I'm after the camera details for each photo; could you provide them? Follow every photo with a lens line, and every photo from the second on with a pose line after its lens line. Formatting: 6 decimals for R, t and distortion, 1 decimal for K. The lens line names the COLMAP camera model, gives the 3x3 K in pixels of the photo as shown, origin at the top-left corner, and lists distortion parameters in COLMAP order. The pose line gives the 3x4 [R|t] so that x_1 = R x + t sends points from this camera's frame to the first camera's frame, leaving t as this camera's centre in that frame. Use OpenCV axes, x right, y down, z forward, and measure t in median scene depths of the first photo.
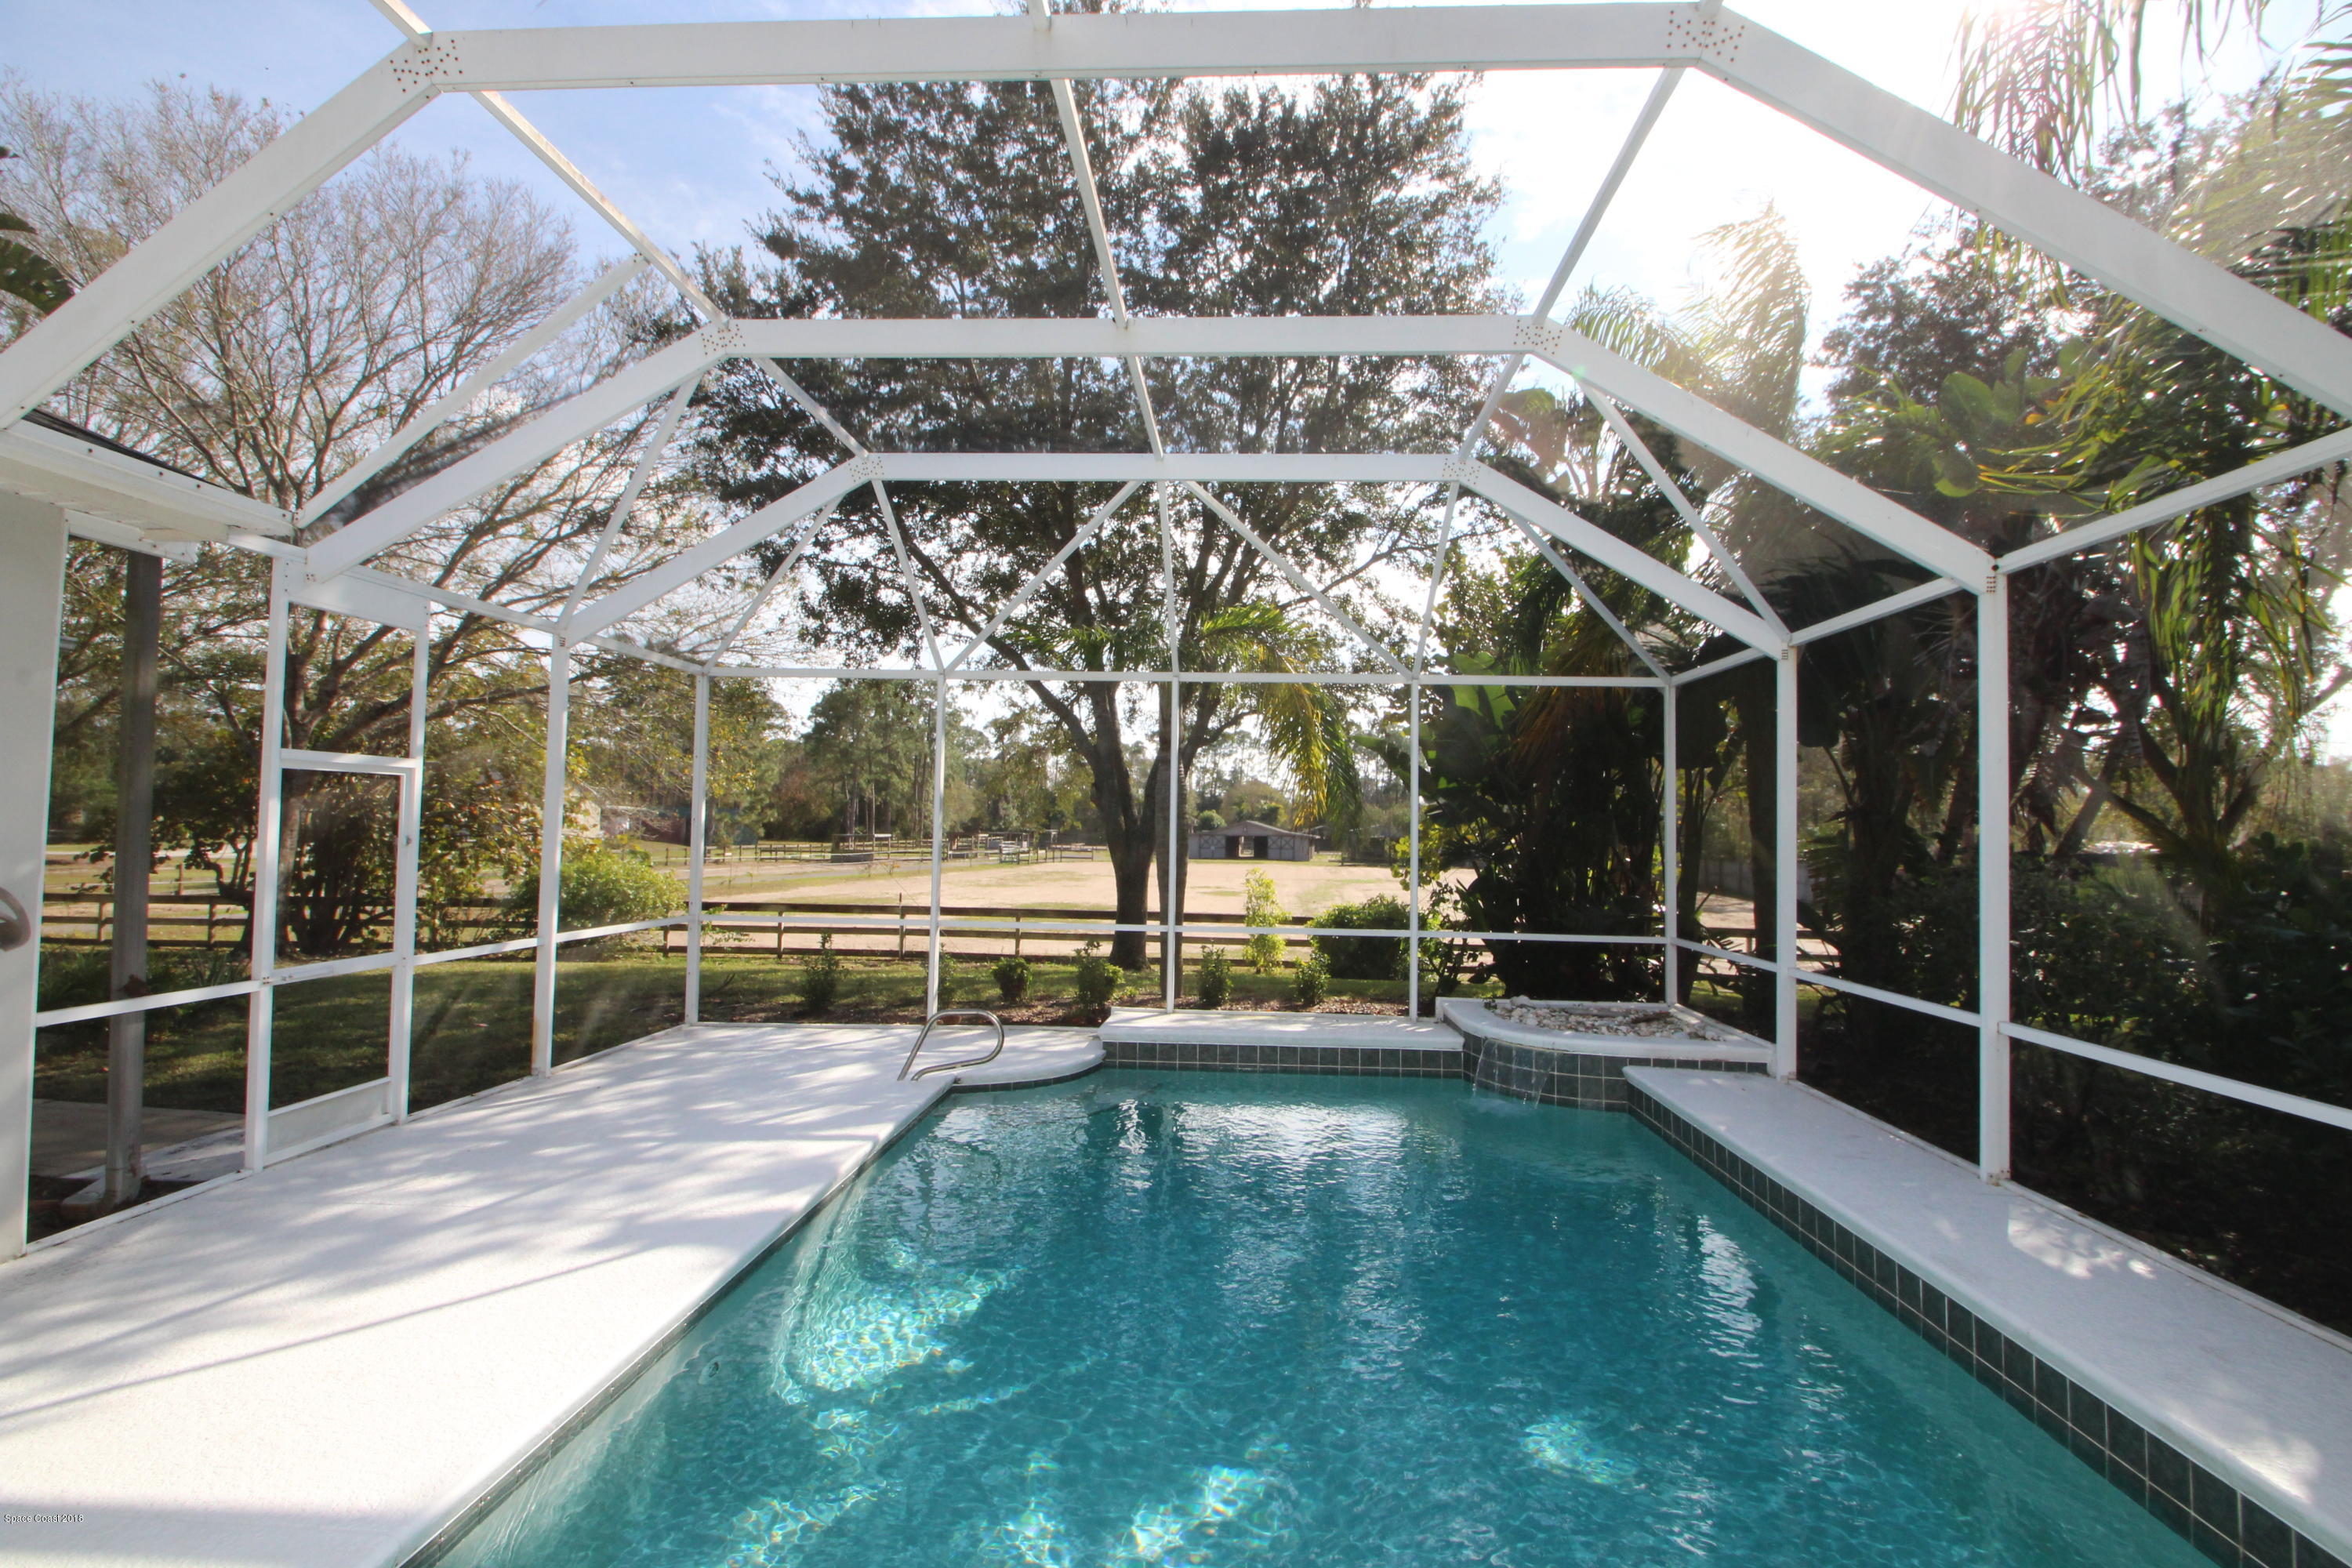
lens RADIAL K [[1070.8, 0, 1204.1], [0, 1070.8, 782.7], [0, 0, 1]] dist [0.000542, -0.016979]
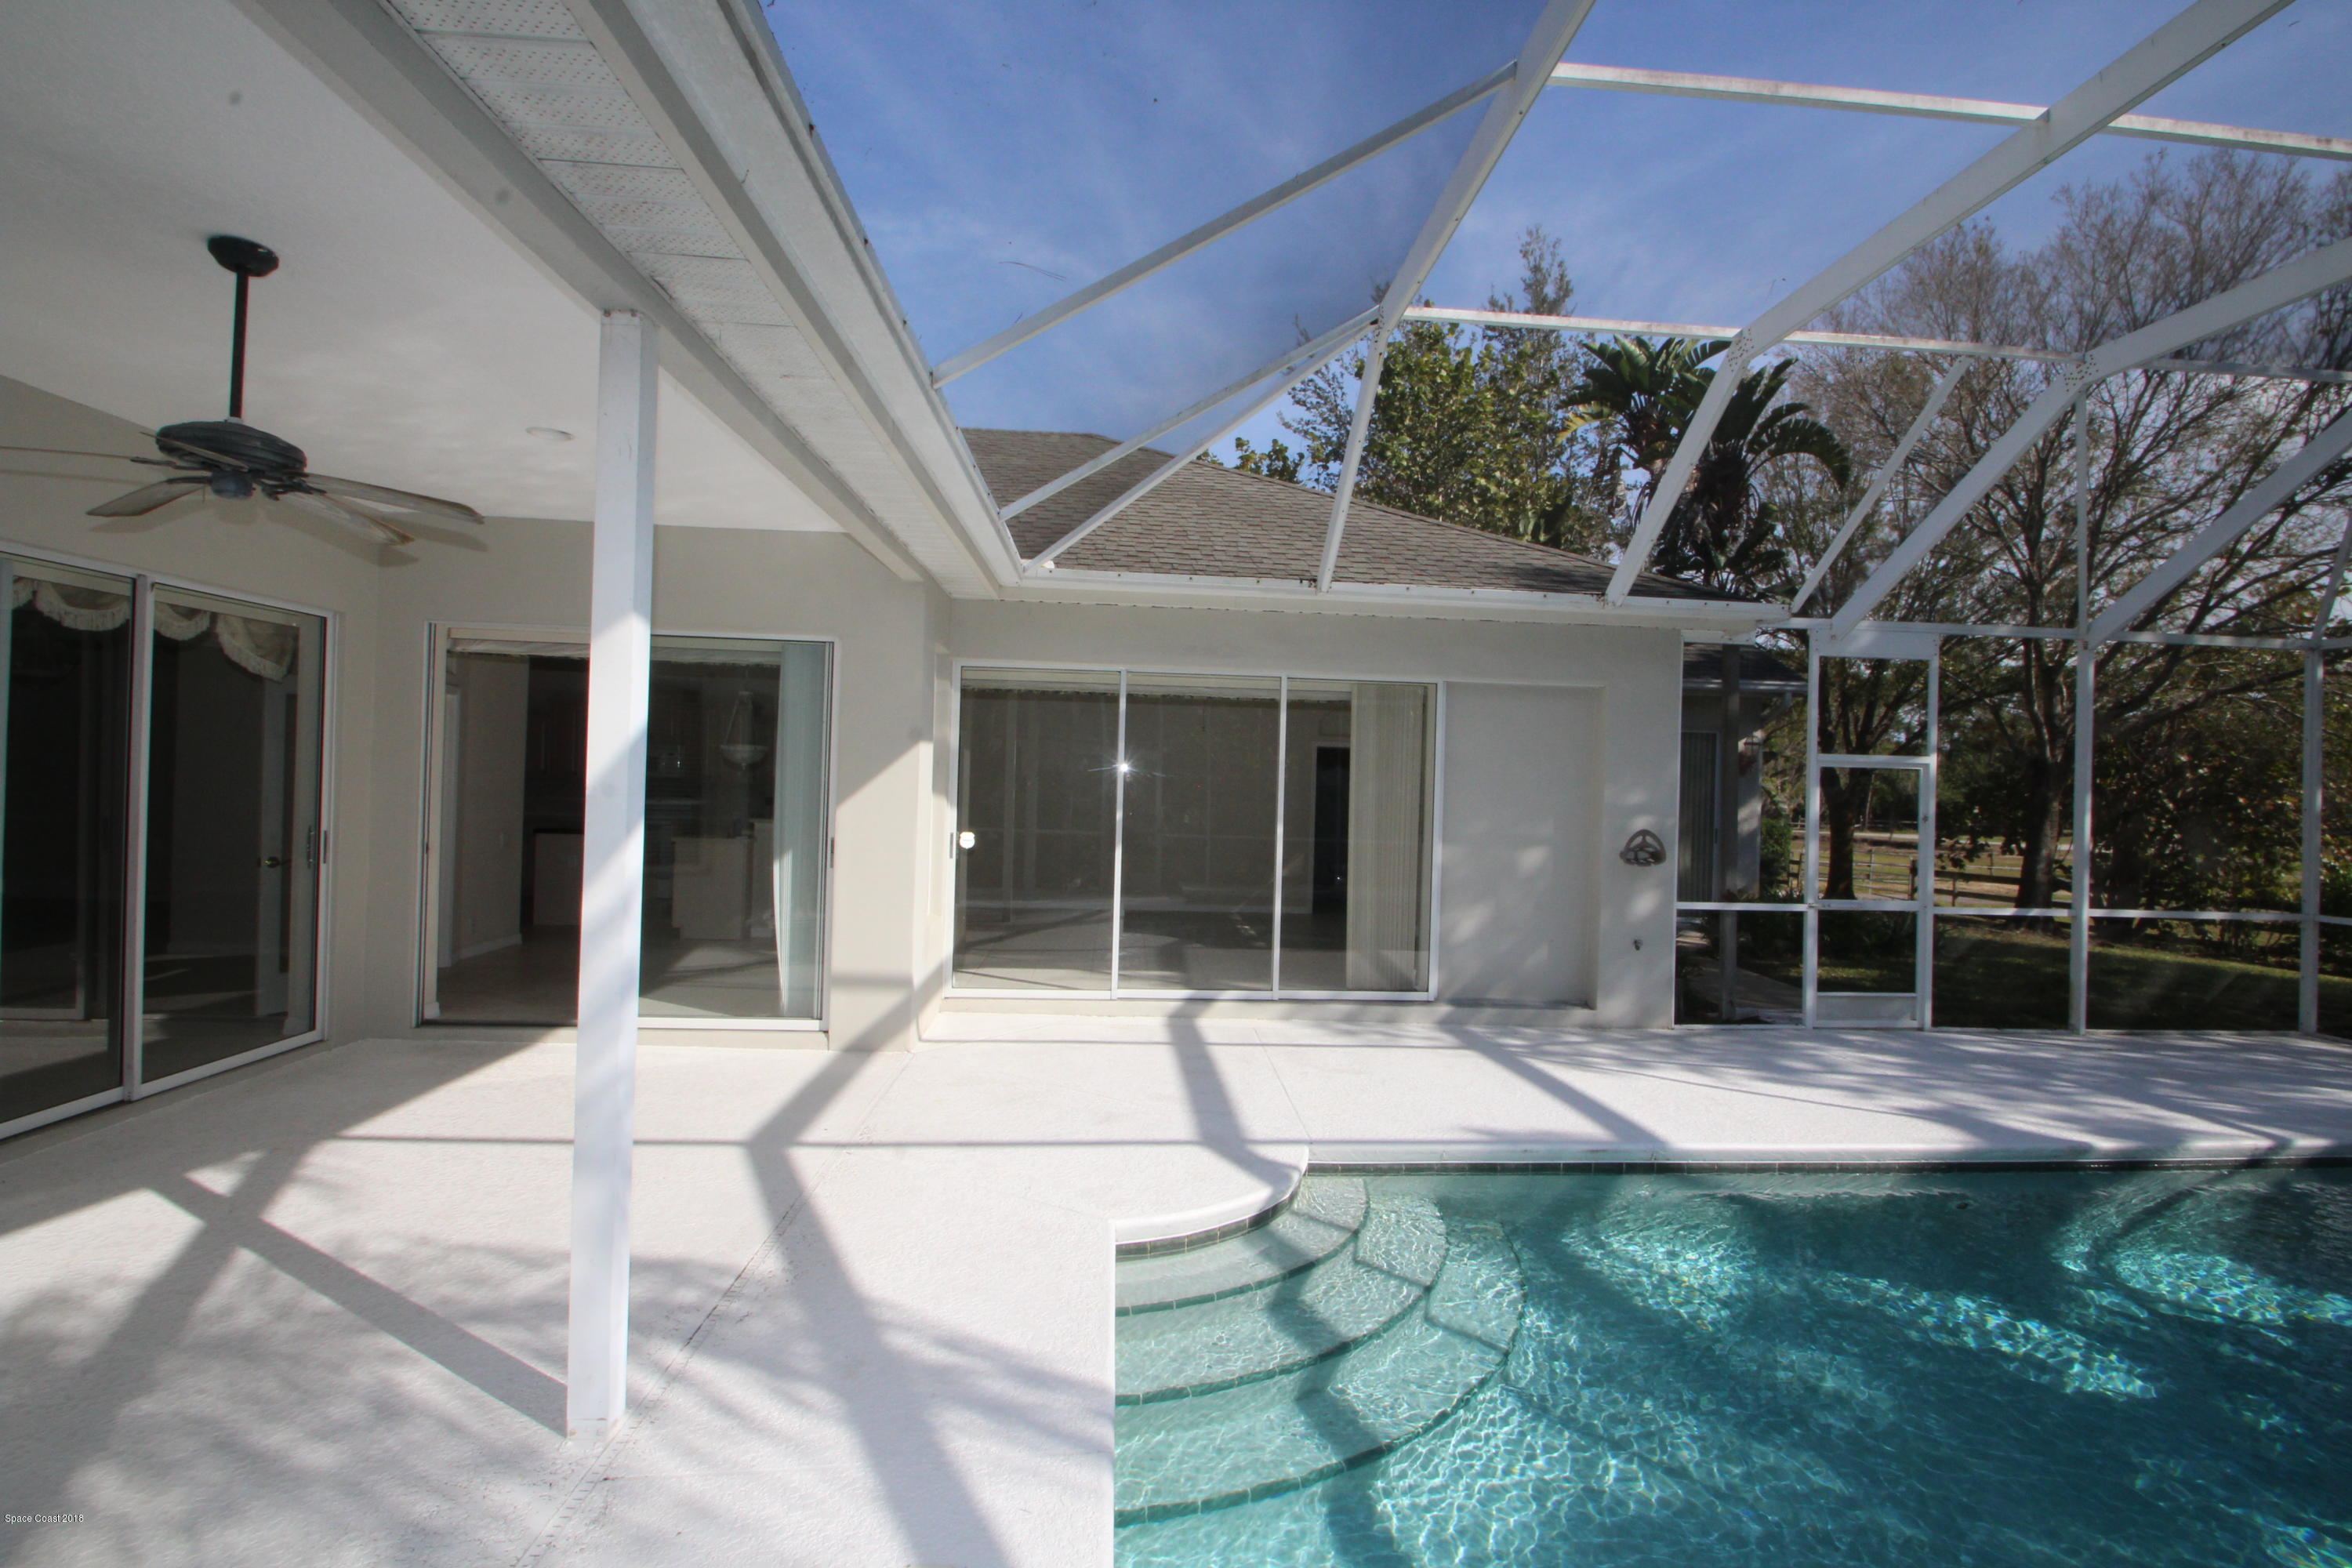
lens RADIAL K [[1086.9, 0, 1210.5], [0, 1086.9, 785.2], [0, 0, 1]] dist [-0.014529, -0.000076]
pose [[0.111431, -0.016741, -0.993631, 0.416676], [0.016747, 0.999748, -0.014966, 0.014592], [0.993631, -0.014972, 0.111683, -0.035069]]
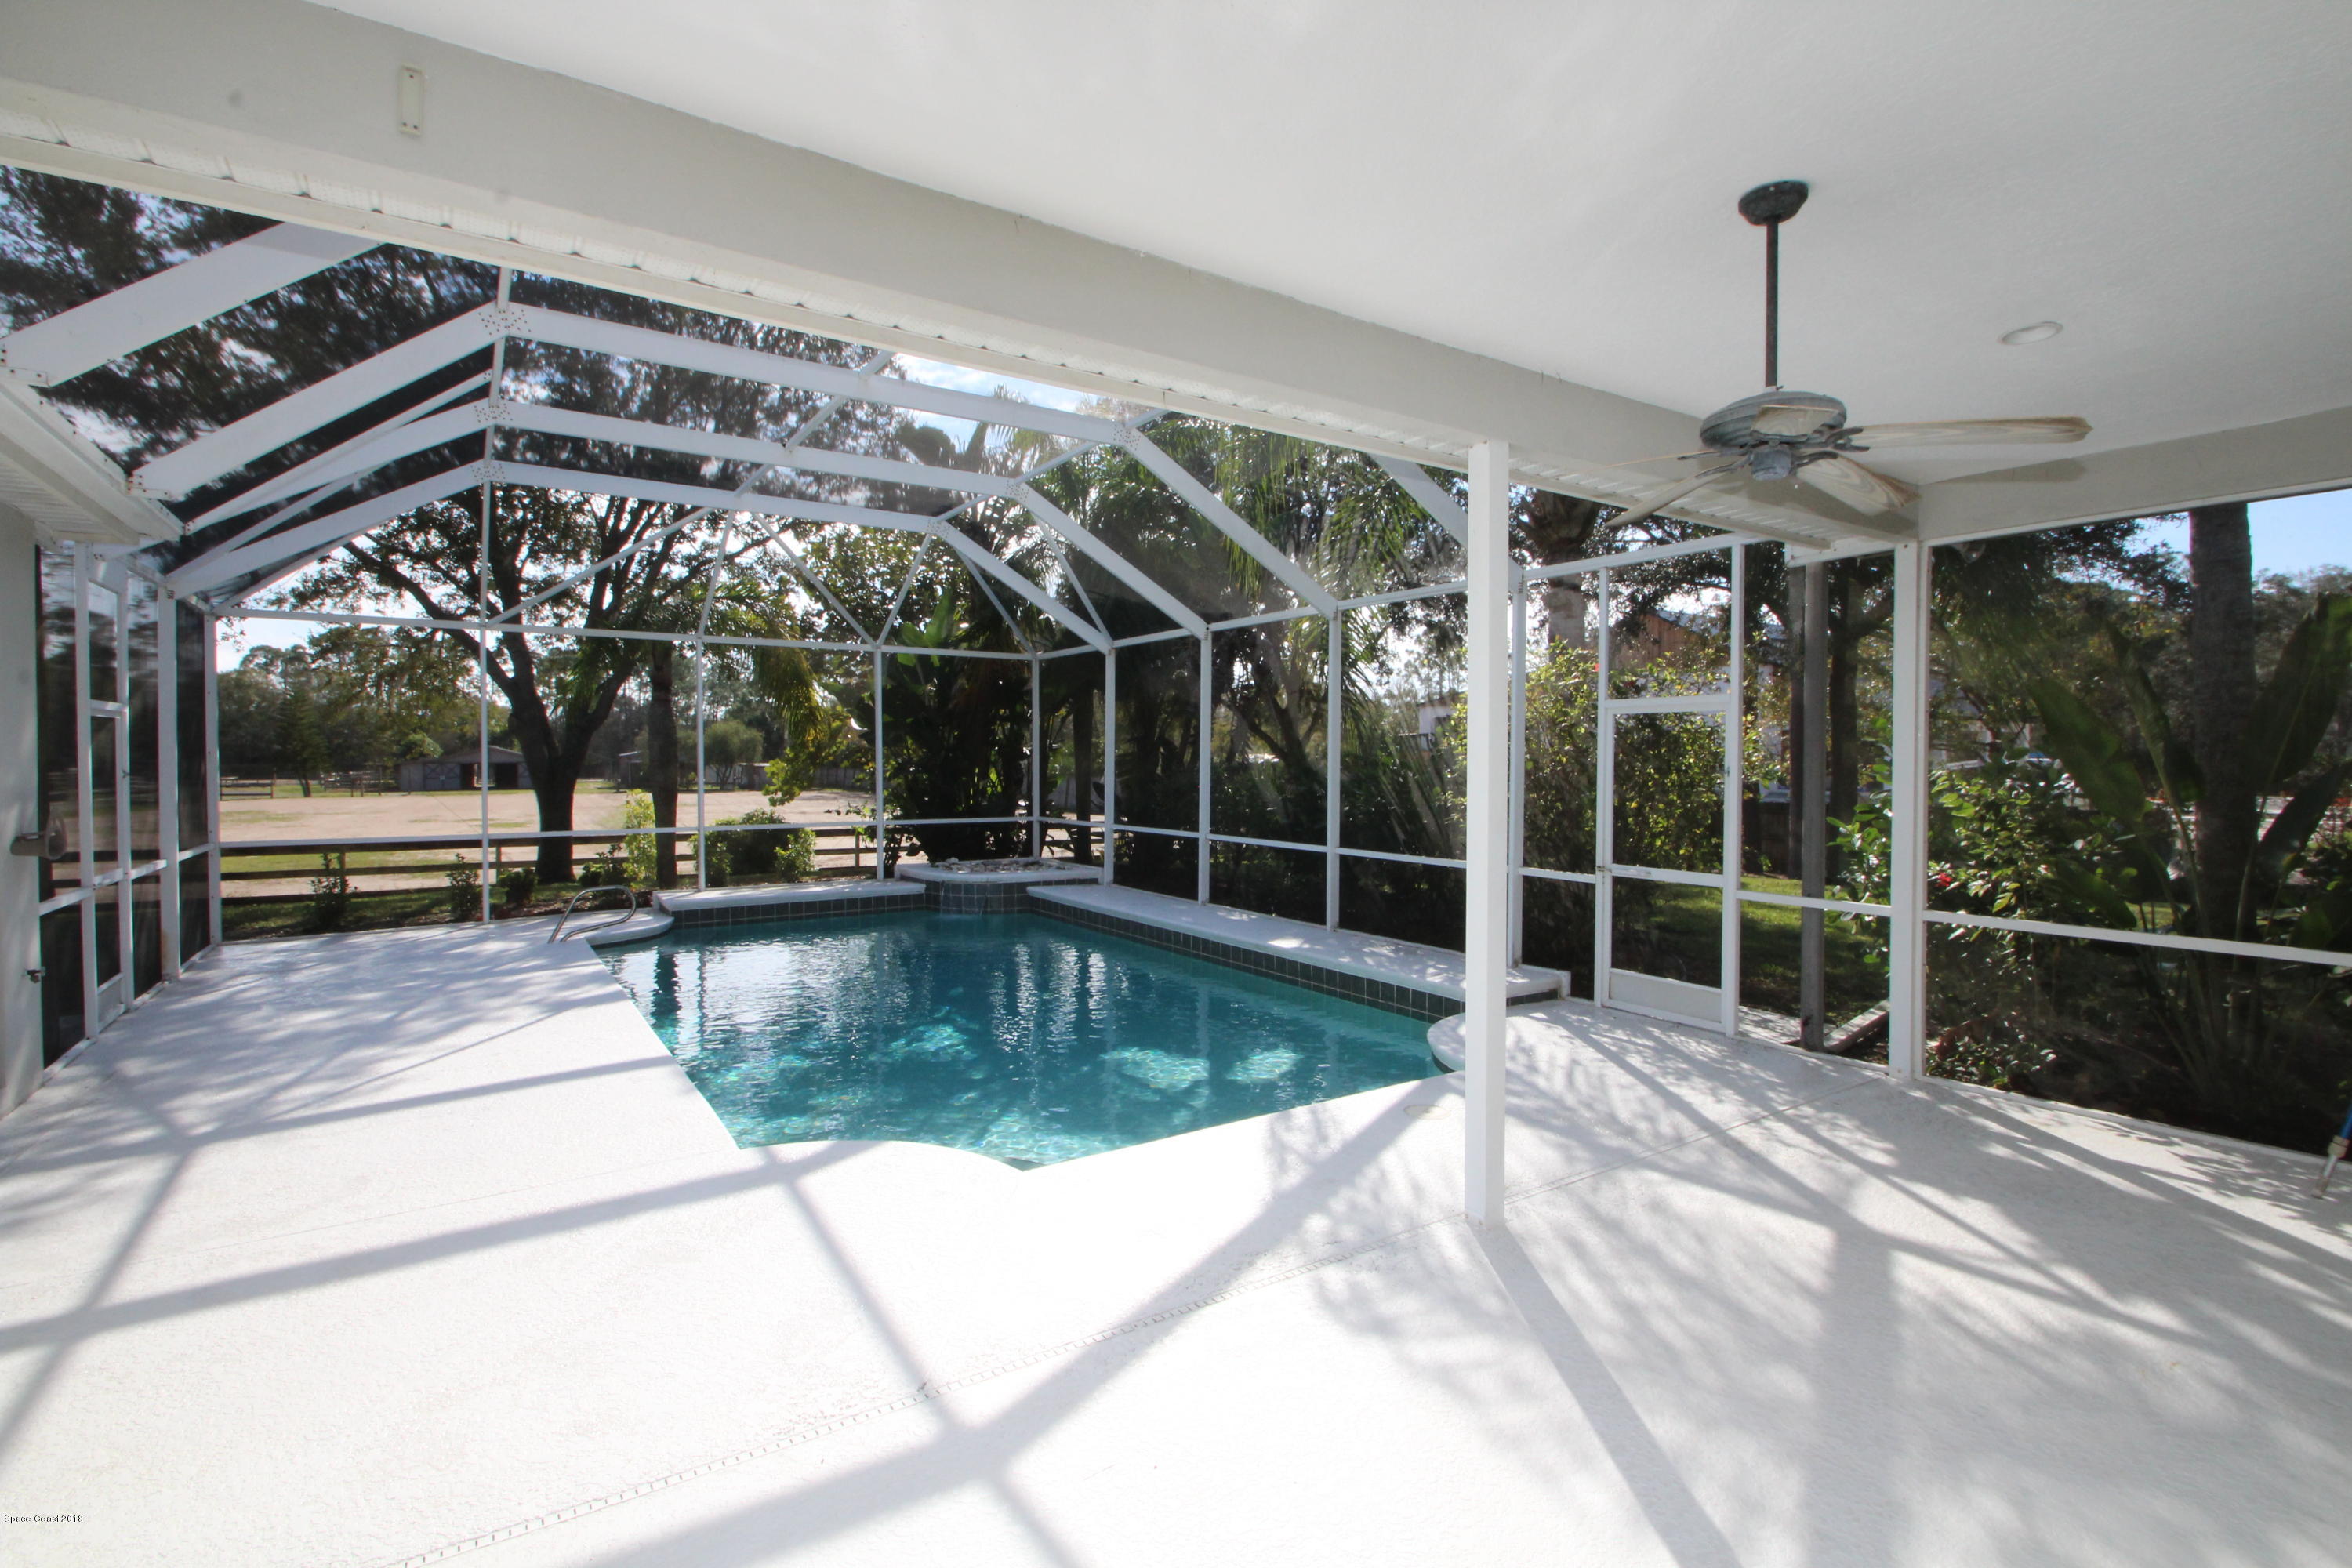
lens RADIAL K [[1101.7, 0, 1195.8], [0, 1101.7, 773.9], [0, 0, 1]] dist [0.018002, -0.024069]
pose [[0.804647, -0.023740, 0.593279, -0.414479], [-0.014942, 0.998074, 0.060203, -0.028235], [-0.593565, -0.057307, 0.802743, -0.547256]]
